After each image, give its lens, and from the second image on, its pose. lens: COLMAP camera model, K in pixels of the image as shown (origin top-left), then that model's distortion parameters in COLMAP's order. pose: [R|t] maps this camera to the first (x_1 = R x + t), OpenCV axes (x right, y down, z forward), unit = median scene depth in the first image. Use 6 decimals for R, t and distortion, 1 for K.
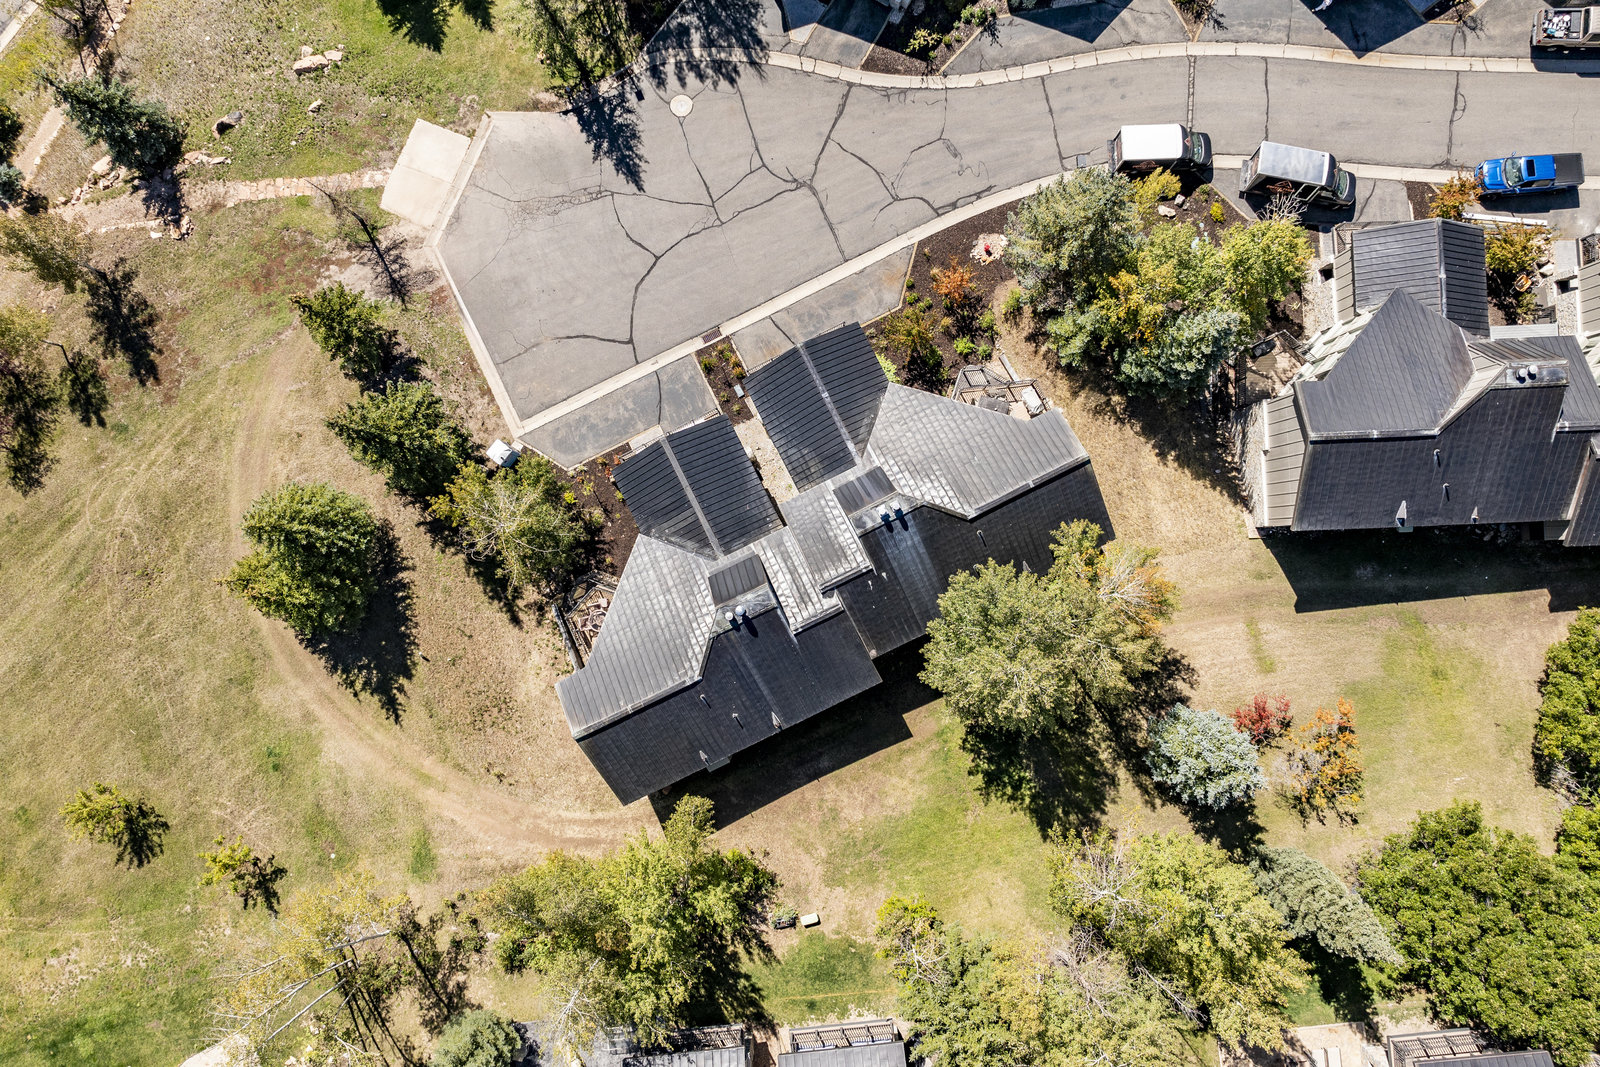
lens RADIAL K [[1123.2, 0, 800.0], [0, 1123.2, 533.5], [0, 0, 1]] dist [-0.036160, 0.000816]
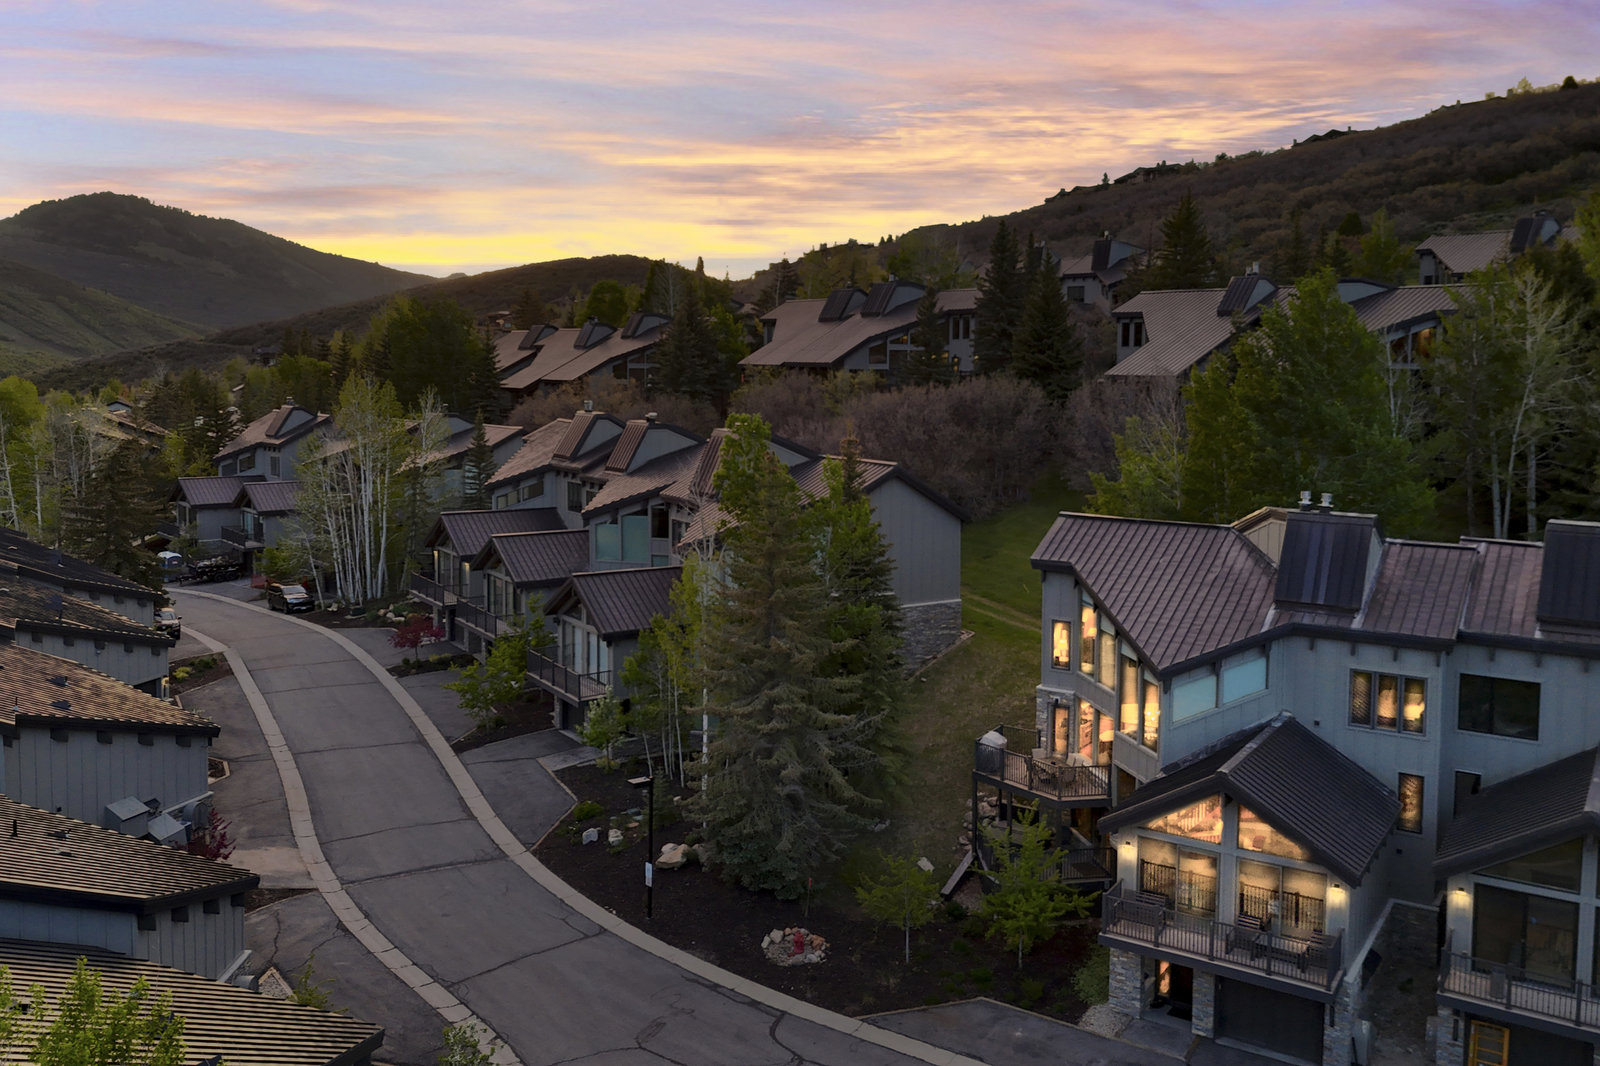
lens RADIAL K [[1350.2, 0, 801.8], [0, 1350.2, 465.1], [0, 0, 1]] dist [0.039066, -0.017672]
pose [[-0.504523, -0.064485, 0.860987, -0.380791], [0.863320, -0.024228, 0.504075, -0.573161], [-0.011645, 0.997625, 0.067895, 0.718499]]
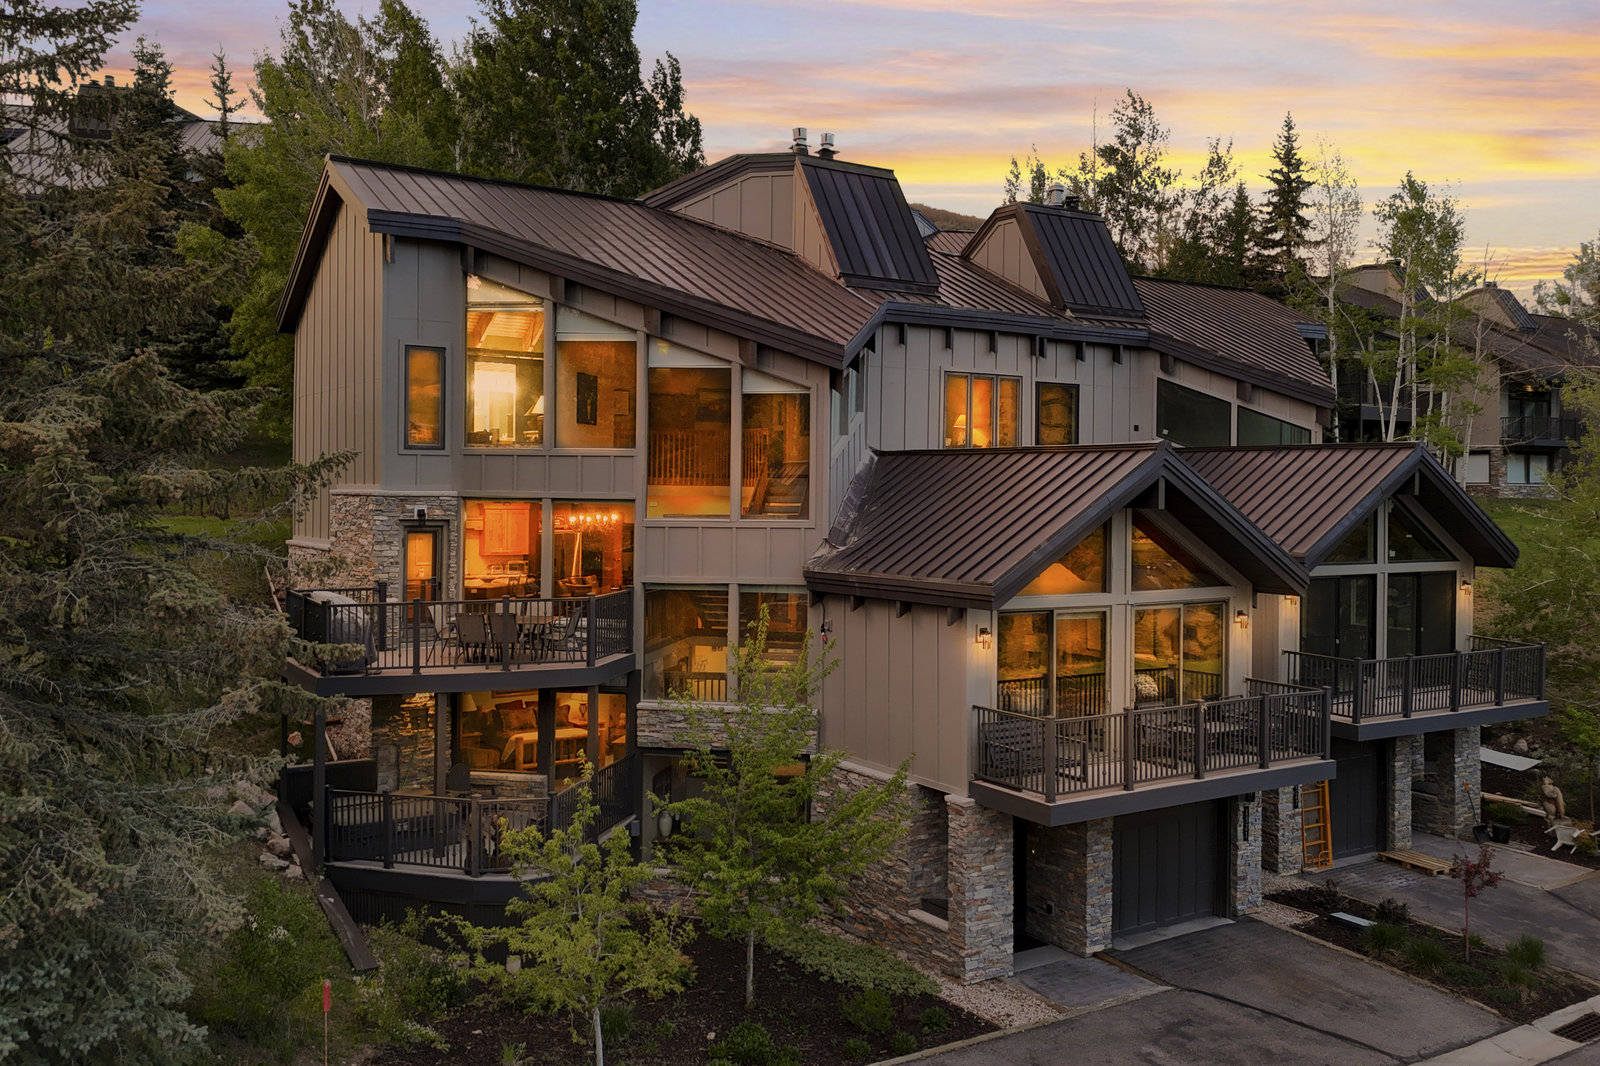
lens RADIAL K [[1345.5, 0, 796.2], [0, 1345.5, 494.4], [0, 0, 1]] dist [0.072746, -0.055069]
pose [[-0.993739, -0.000559, -0.111725, 0.120364], [-0.111724, -0.001355, 0.993738, -0.447161], [-0.000707, 0.999999, 0.001284, 0.890538]]
